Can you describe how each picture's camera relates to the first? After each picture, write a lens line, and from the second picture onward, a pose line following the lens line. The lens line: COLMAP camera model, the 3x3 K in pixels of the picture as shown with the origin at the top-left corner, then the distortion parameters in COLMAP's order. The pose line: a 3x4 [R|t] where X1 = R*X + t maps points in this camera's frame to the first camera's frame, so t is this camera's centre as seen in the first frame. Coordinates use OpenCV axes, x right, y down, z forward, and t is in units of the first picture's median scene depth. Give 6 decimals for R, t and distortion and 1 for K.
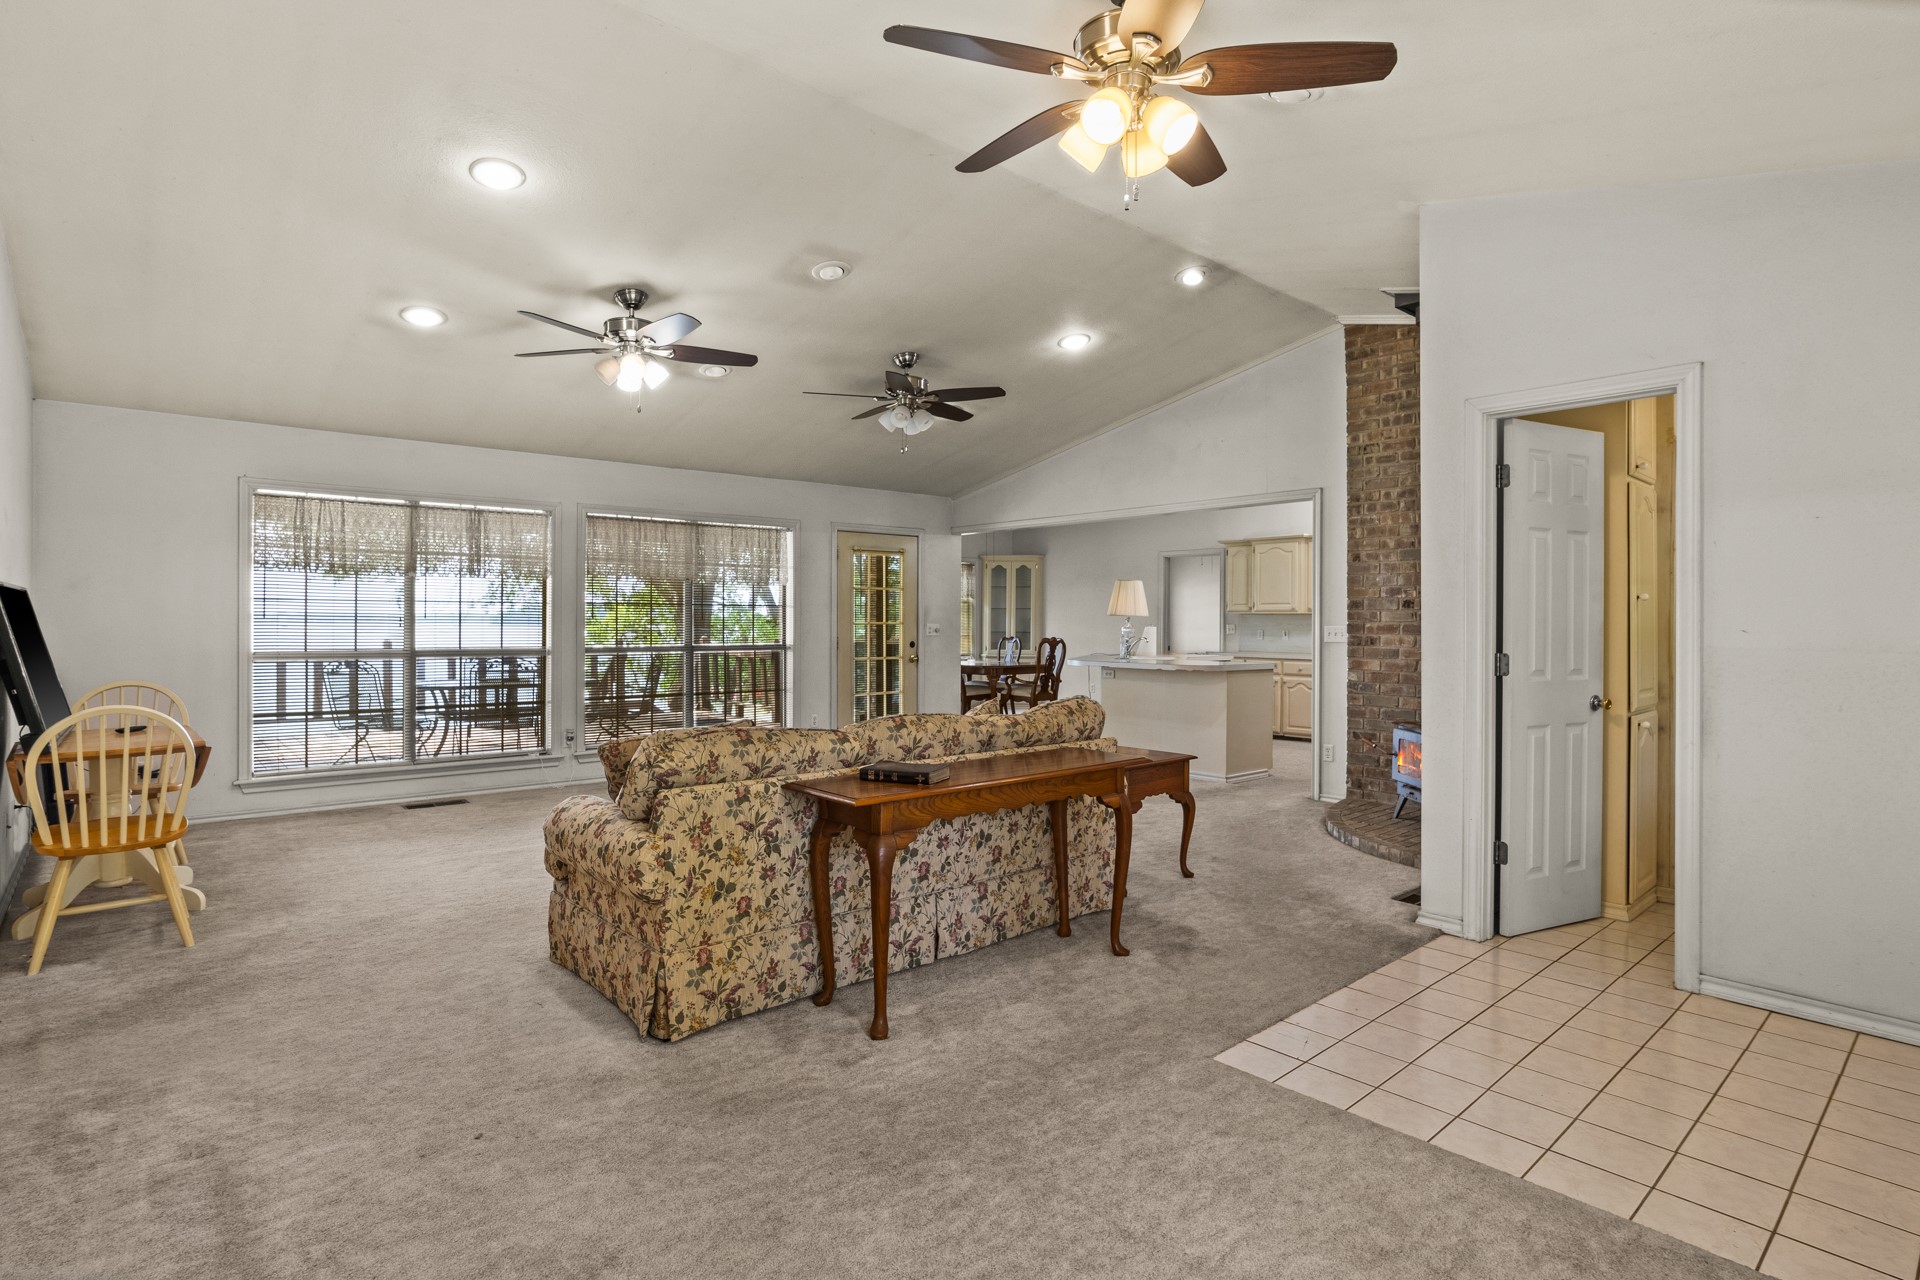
lens RADIAL K [[968.4, 0, 963.7], [0, 968.4, 621.2], [0, 0, 1]] dist [-0.002018, -0.000425]
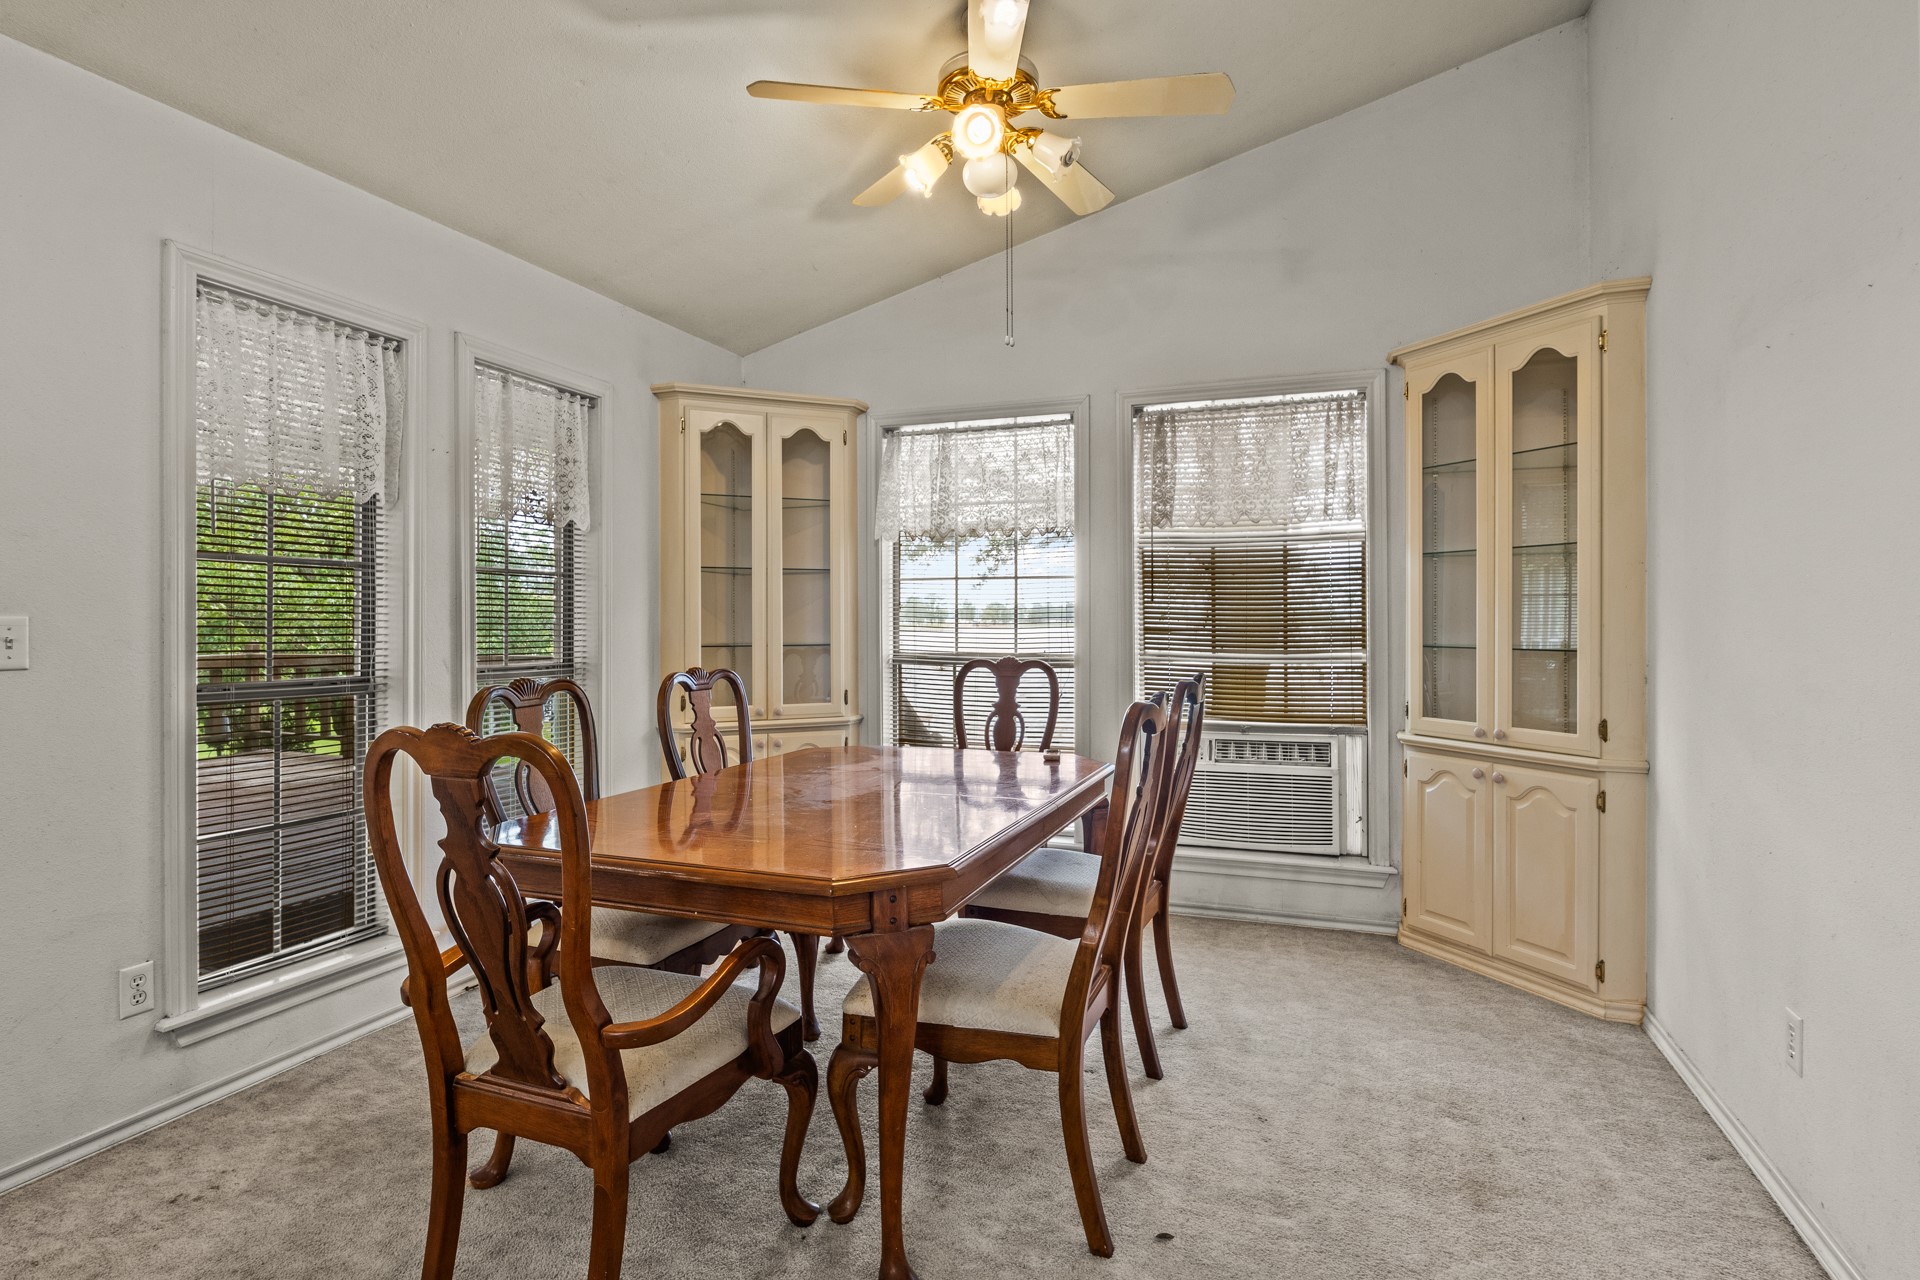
lens RADIAL K [[968.4, 0, 963.7], [0, 968.4, 621.2], [0, 0, 1]] dist [-0.002018, -0.000425]
pose [[0.465811, -0.000018, -0.884884, 0.238560], [0.002091, 0.999997, 0.001080, 0.003513], [0.884882, -0.002354, 0.465810, 0.968724]]
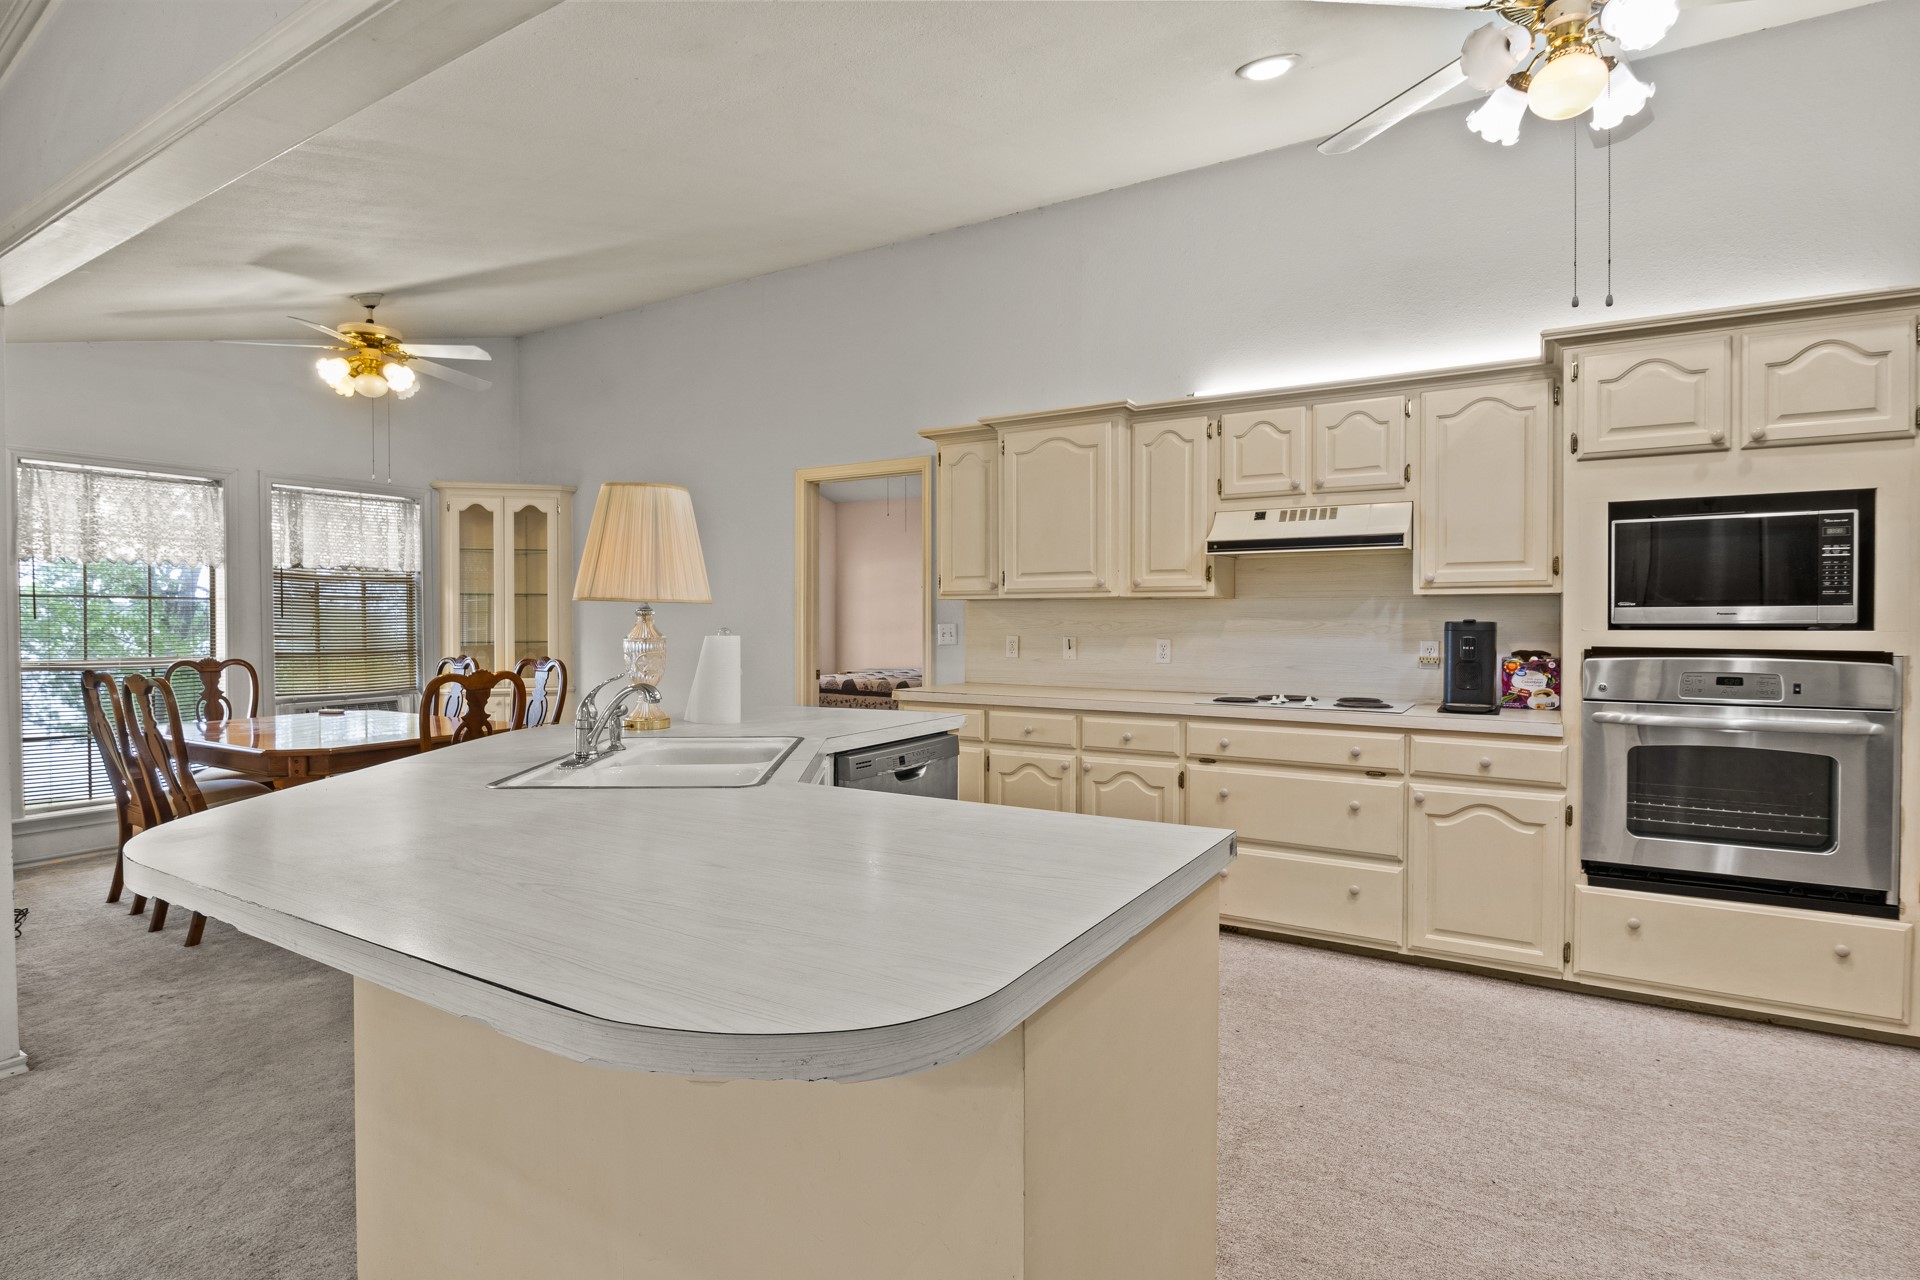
lens RADIAL K [[942.5, 0, 960.0], [0, 942.5, 640.0], [0, 0, 1]] dist [-0.000349, -0.000080]
pose [[0.954925, -0.013851, 0.296525, 0.155960], [0.007992, 0.999748, 0.020961, 0.001554], [-0.296740, -0.017647, 0.954795, 0.599596]]
